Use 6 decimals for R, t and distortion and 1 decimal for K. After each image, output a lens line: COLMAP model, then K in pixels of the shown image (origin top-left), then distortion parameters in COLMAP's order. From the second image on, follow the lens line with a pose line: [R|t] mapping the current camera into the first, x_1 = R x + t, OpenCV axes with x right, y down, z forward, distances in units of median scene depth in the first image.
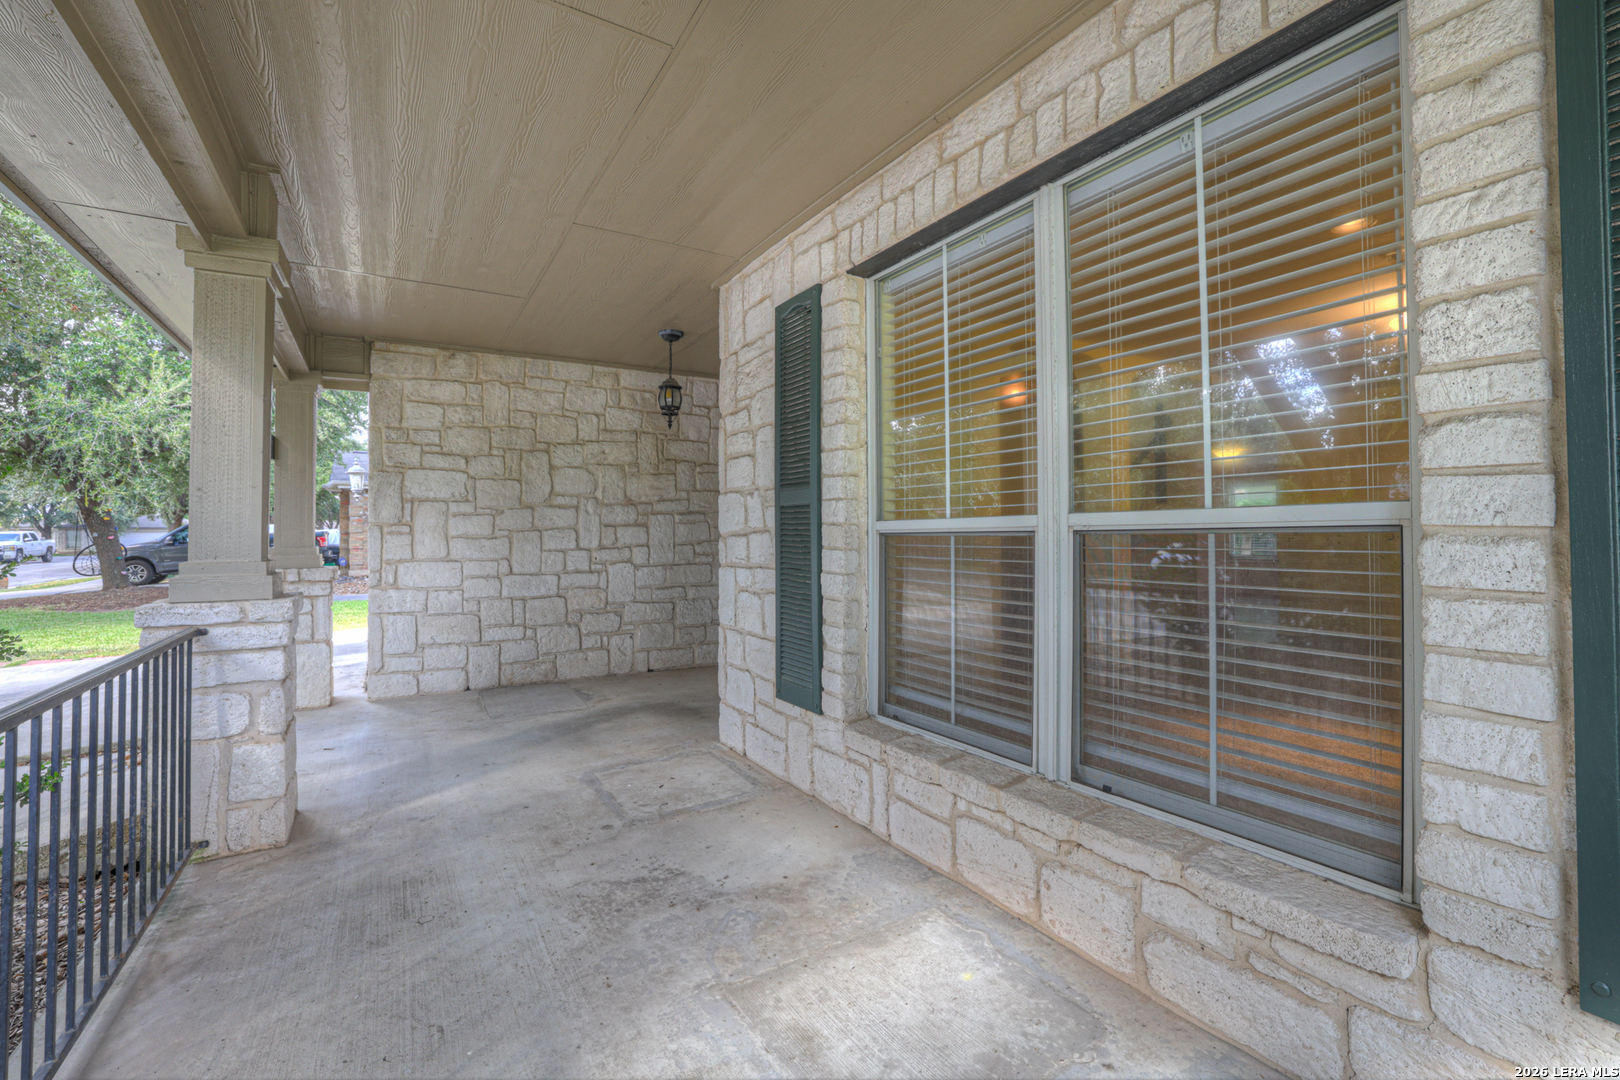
lens RADIAL K [[701.1, 0, 813.9], [0, 701.1, 534.1], [0, 0, 1]] dist [-0.022425, 0.001143]
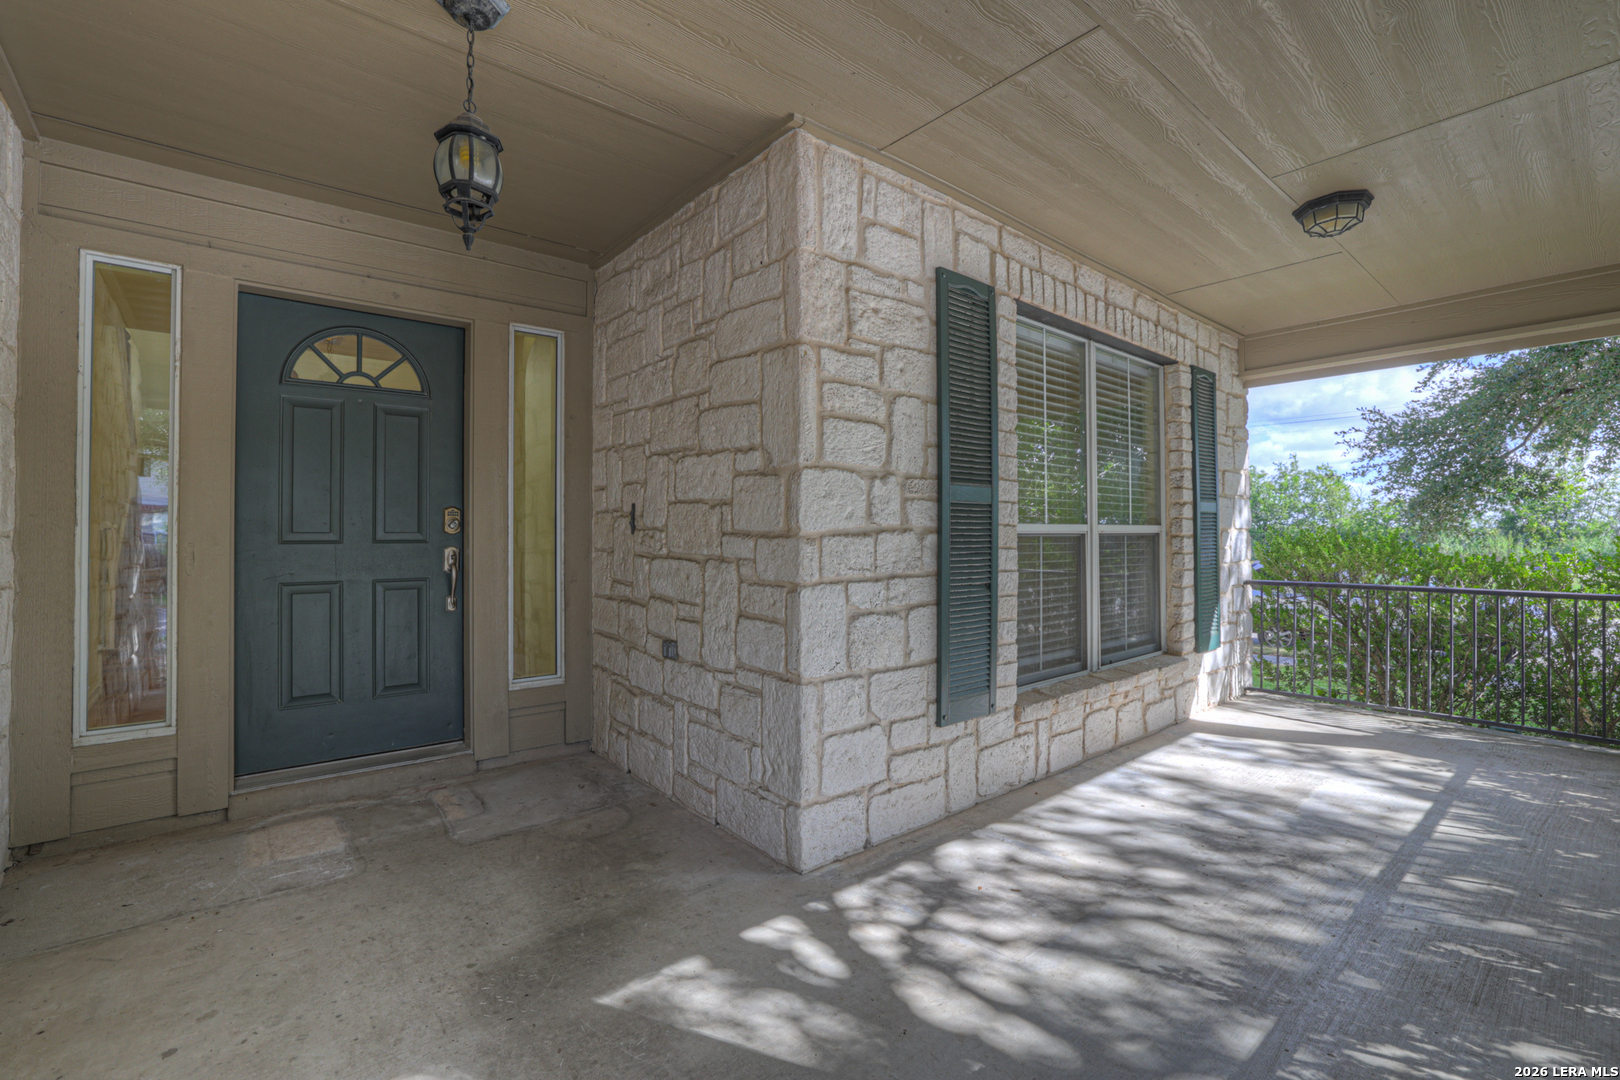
lens RADIAL K [[701.1, 0, 813.9], [0, 701.1, 534.1], [0, 0, 1]] dist [-0.022425, 0.001143]
pose [[-0.136512, 0.003407, 0.990633, -0.921612], [-0.002618, 0.999989, -0.003799, 0.003937], [-0.990635, -0.003112, -0.136501, 1.341230]]
